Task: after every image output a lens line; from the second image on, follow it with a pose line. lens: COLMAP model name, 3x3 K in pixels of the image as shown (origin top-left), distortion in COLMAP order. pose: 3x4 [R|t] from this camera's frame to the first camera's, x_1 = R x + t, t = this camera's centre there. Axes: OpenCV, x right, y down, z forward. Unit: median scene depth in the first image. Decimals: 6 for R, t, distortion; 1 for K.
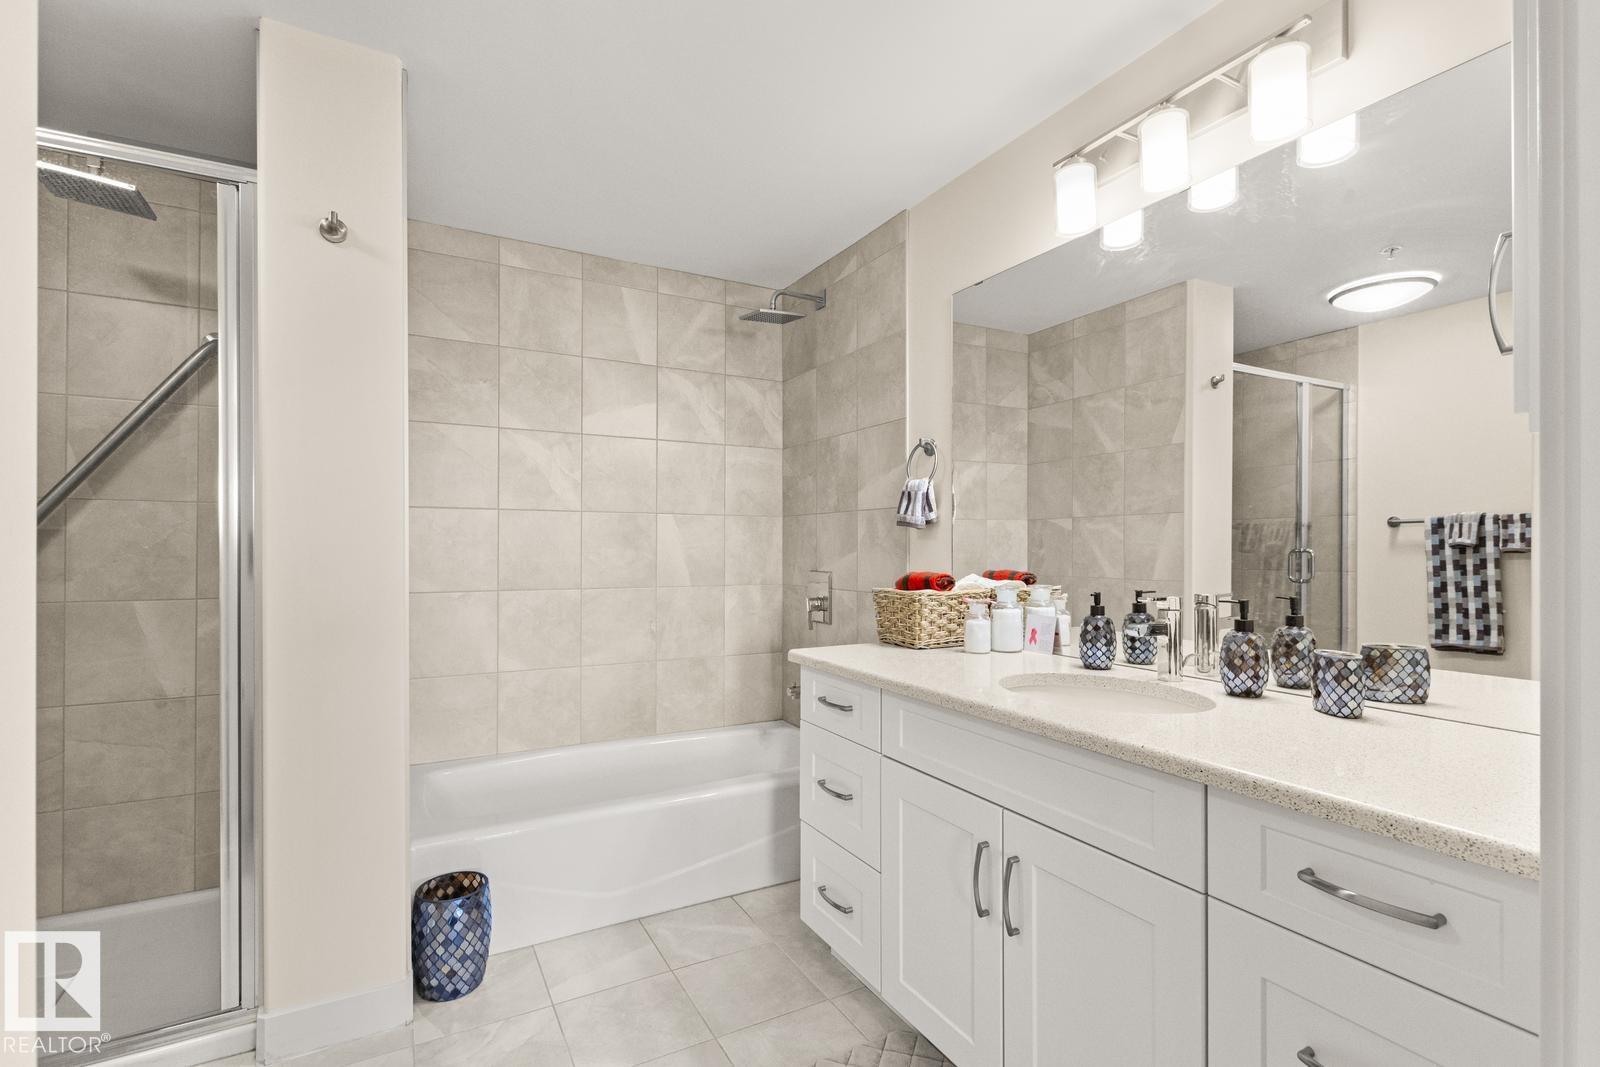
lens RADIAL K [[727.2, 0, 792.7], [0, 727.2, 544.2], [0, 0, 1]] dist [0.002805, 0.000109]
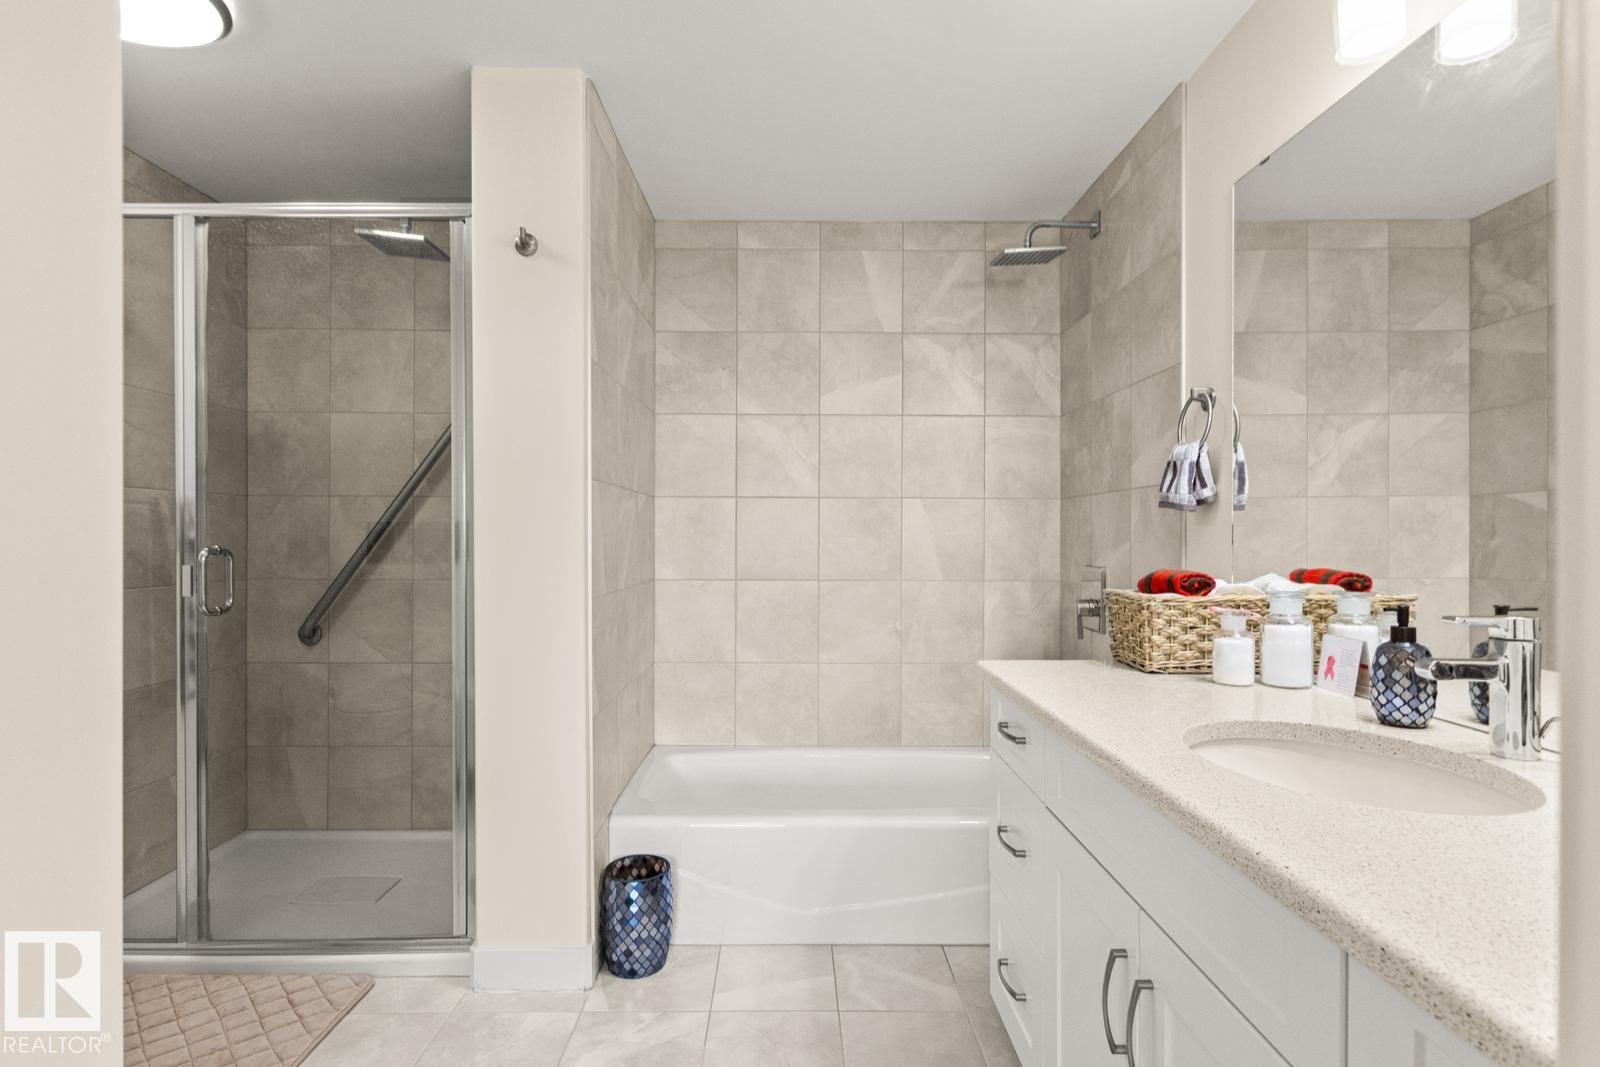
lens RADIAL K [[799.6, 0, 794.8], [0, 799.6, 536.0], [0, 0, 1]] dist [0.003317, 0.000564]
pose [[0.882276, 0.000267, -0.470732, 0.167462], [0.001103, 0.999996, 0.002636, 0.001356], [0.470731, -0.002845, 0.882272, 0.076128]]
